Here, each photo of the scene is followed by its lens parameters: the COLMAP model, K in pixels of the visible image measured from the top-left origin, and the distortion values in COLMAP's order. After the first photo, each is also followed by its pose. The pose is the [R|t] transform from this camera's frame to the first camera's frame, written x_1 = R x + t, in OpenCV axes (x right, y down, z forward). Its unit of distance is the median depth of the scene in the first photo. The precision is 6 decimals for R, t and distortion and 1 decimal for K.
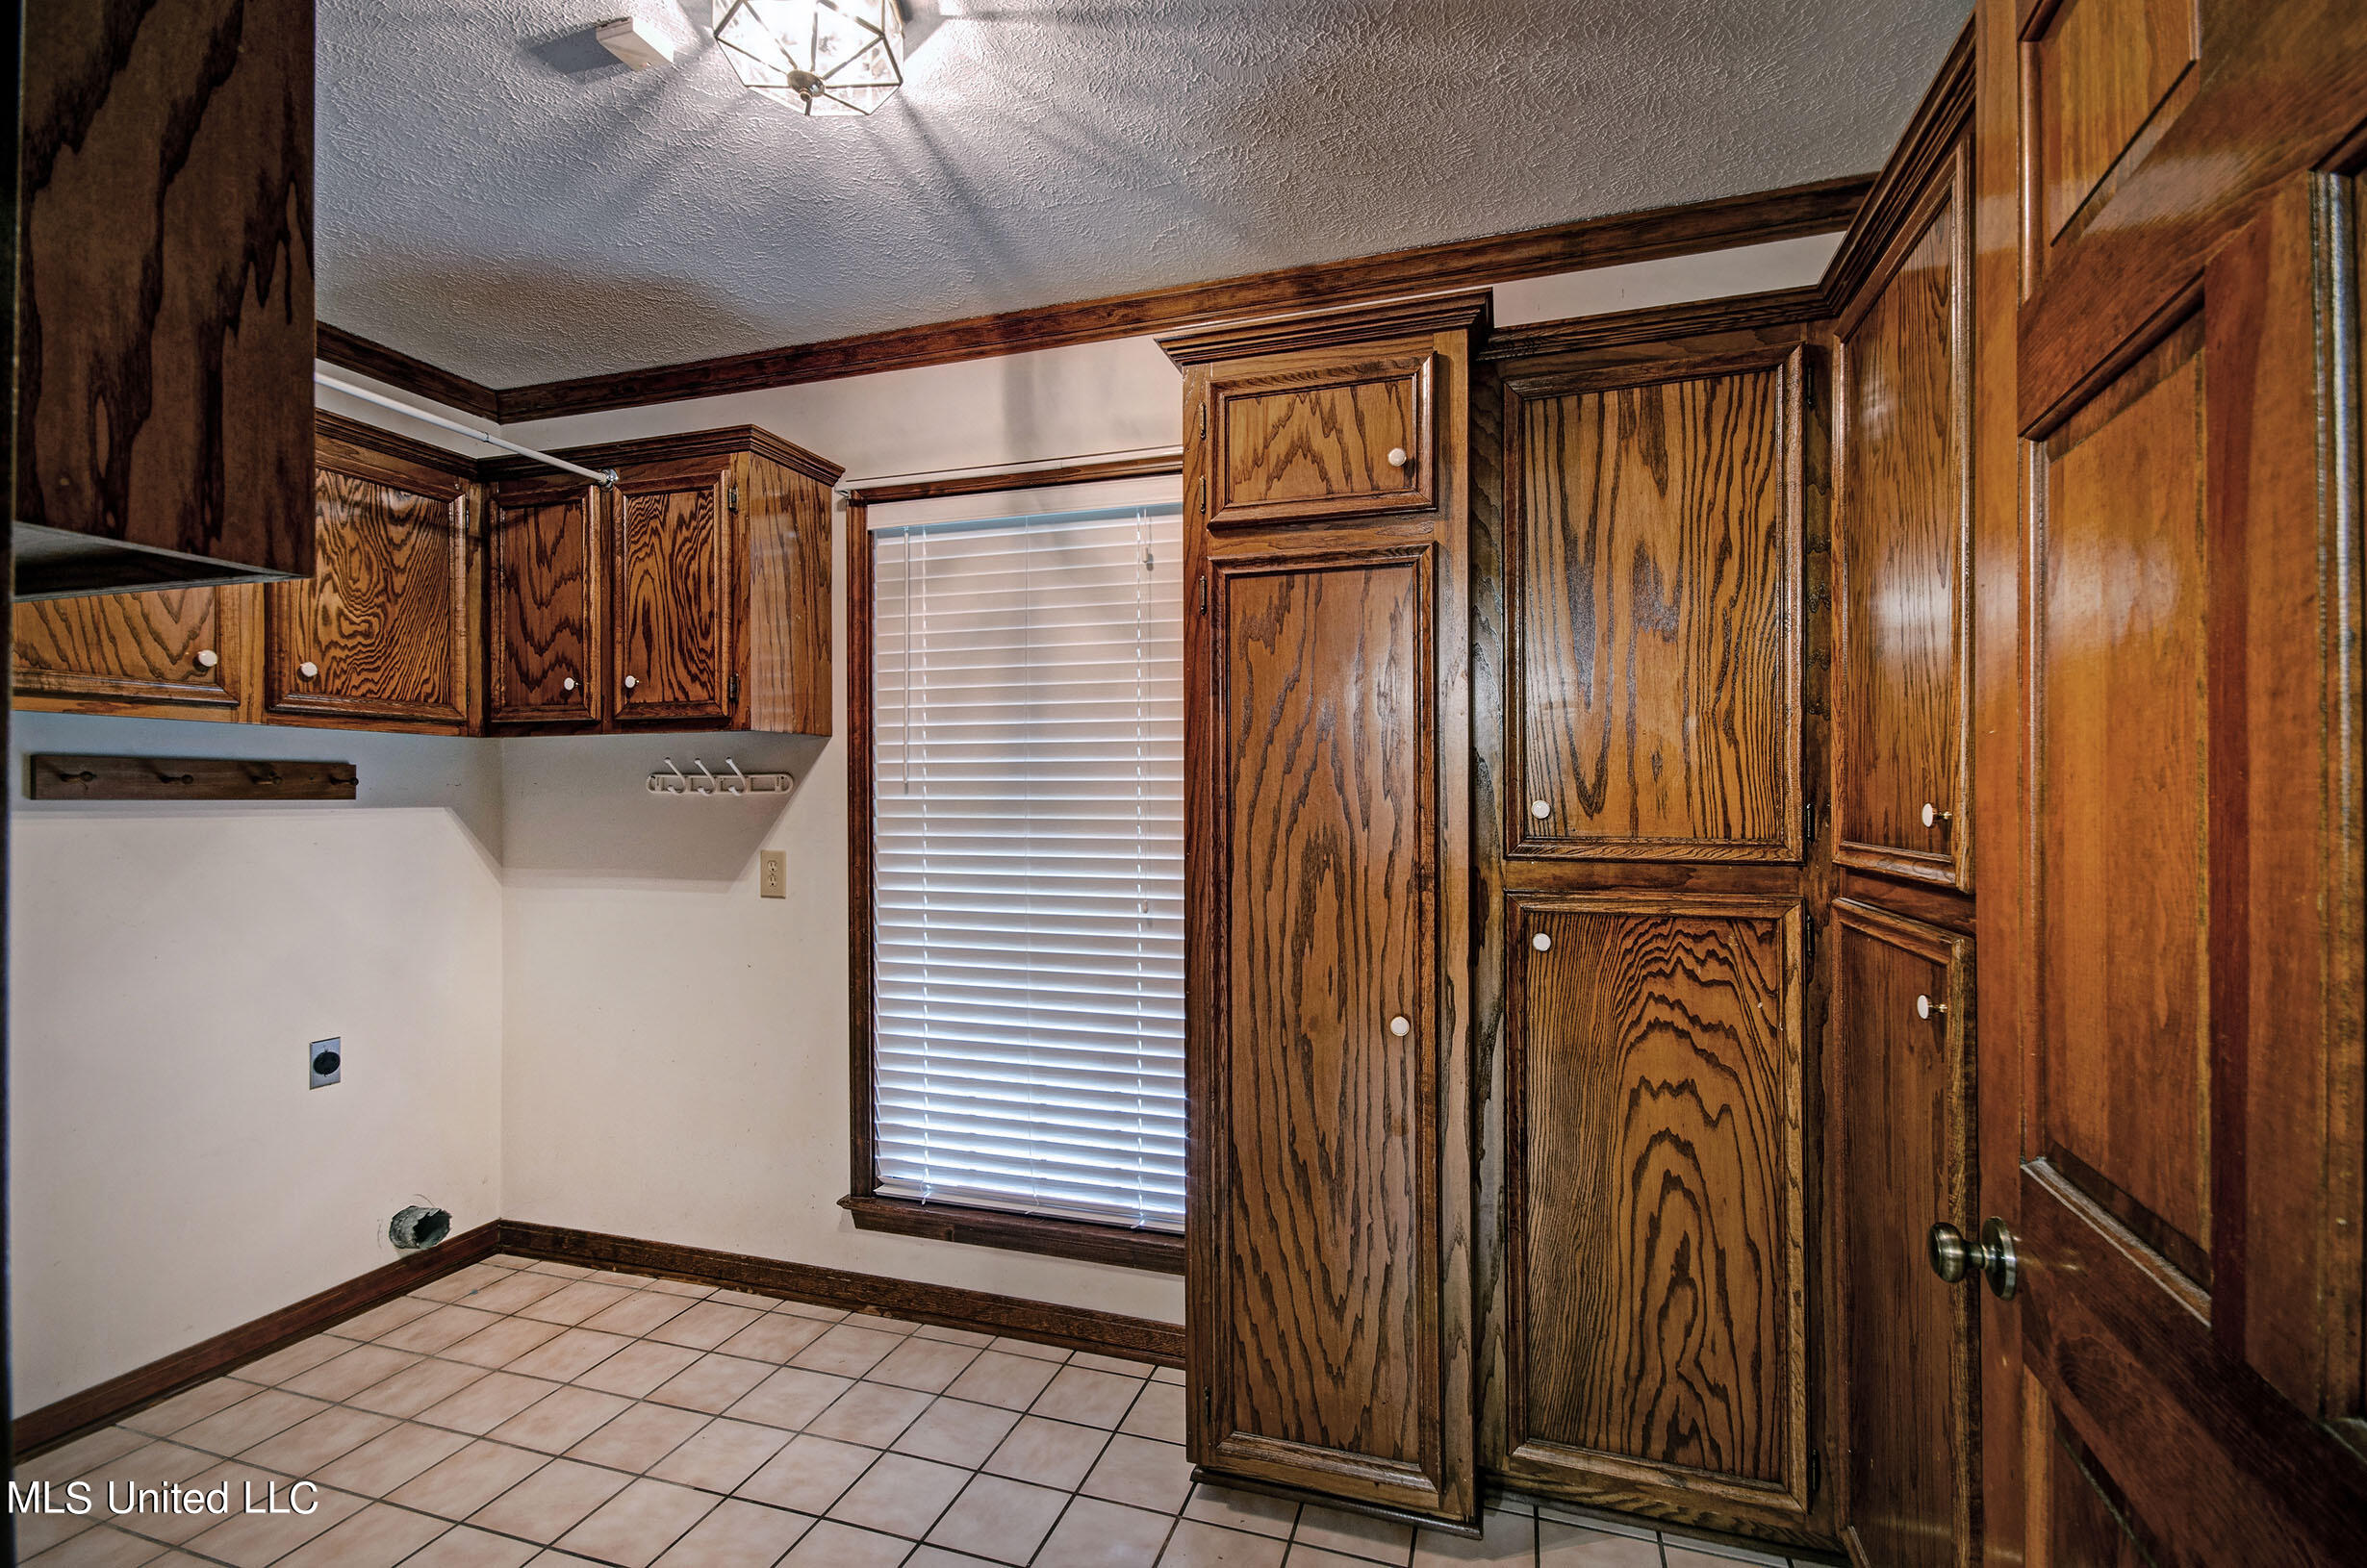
lens RADIAL K [[1057.0, 0, 1190.8], [0, 1057.0, 786.9], [0, 0, 1]] dist [0.013237, 0.001103]
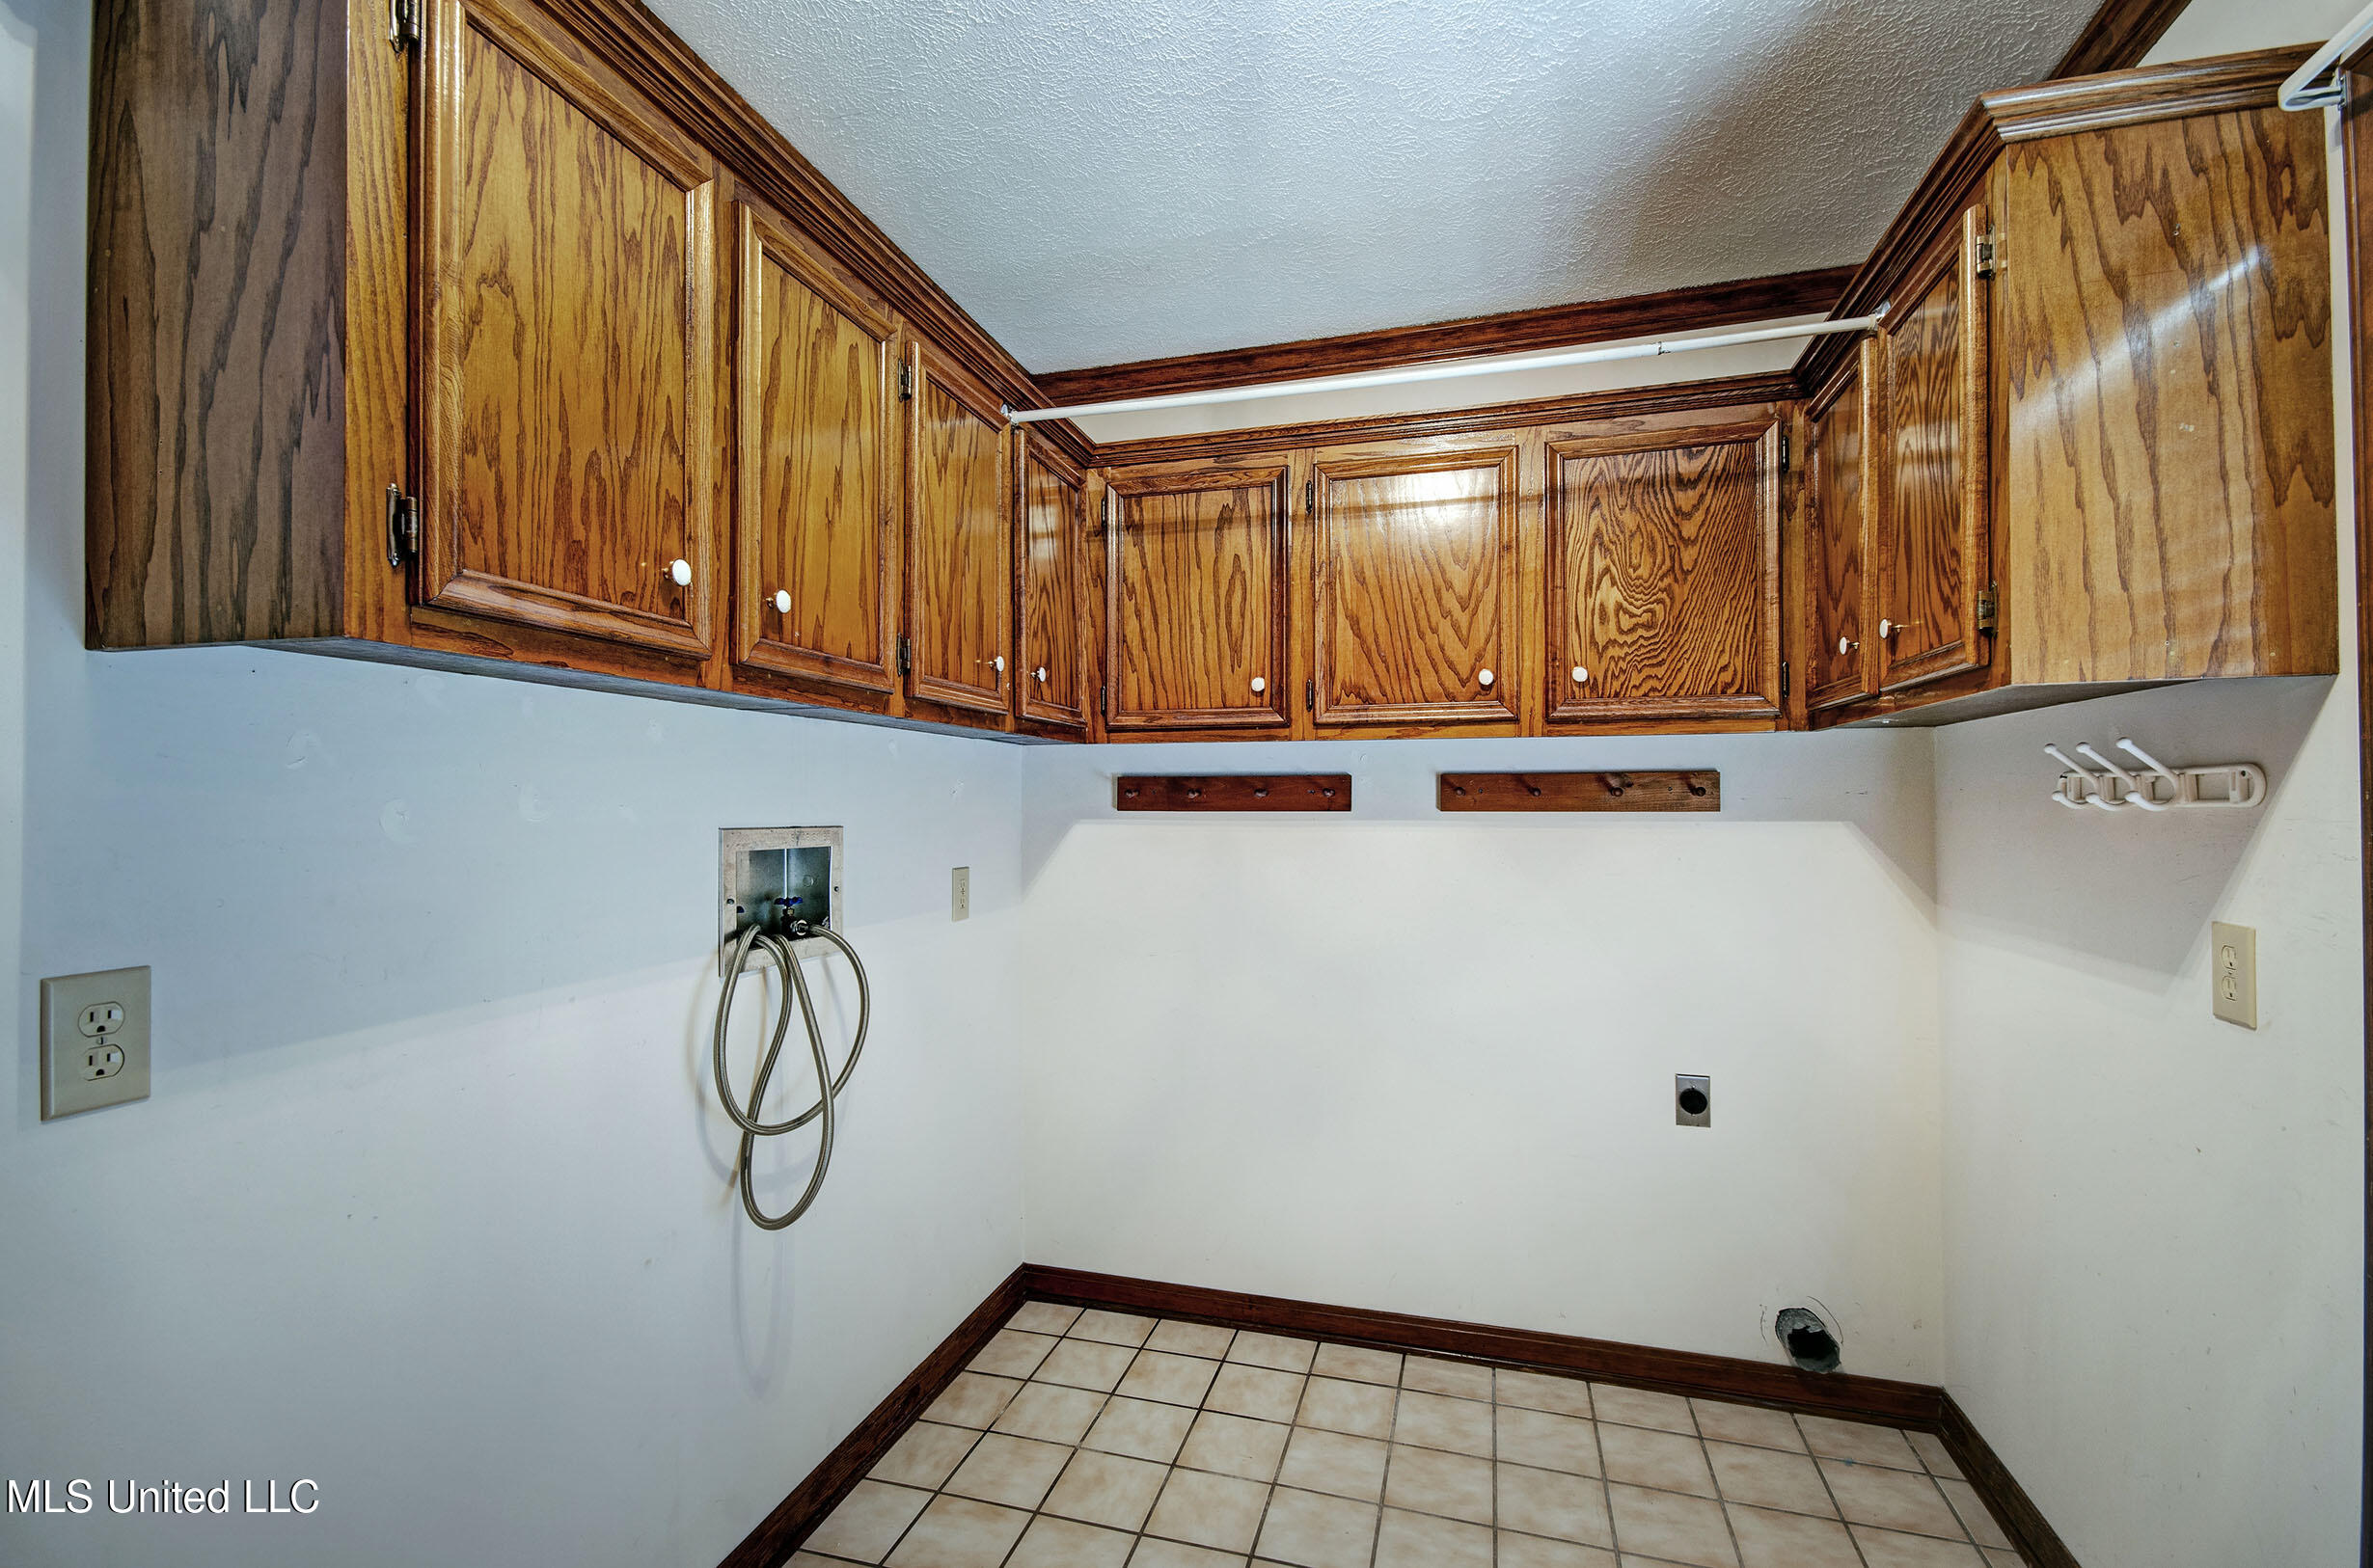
lens RADIAL K [[1059.7, 0, 1176.5], [0, 1059.7, 790.4], [0, 0, 1]] dist [0.013237, 0.001103]
pose [[0.012034, -0.009483, -0.999883, 0.102851], [0.013125, 0.999870, -0.009325, -0.003222], [0.999841, -0.013011, 0.012157, 0.604213]]
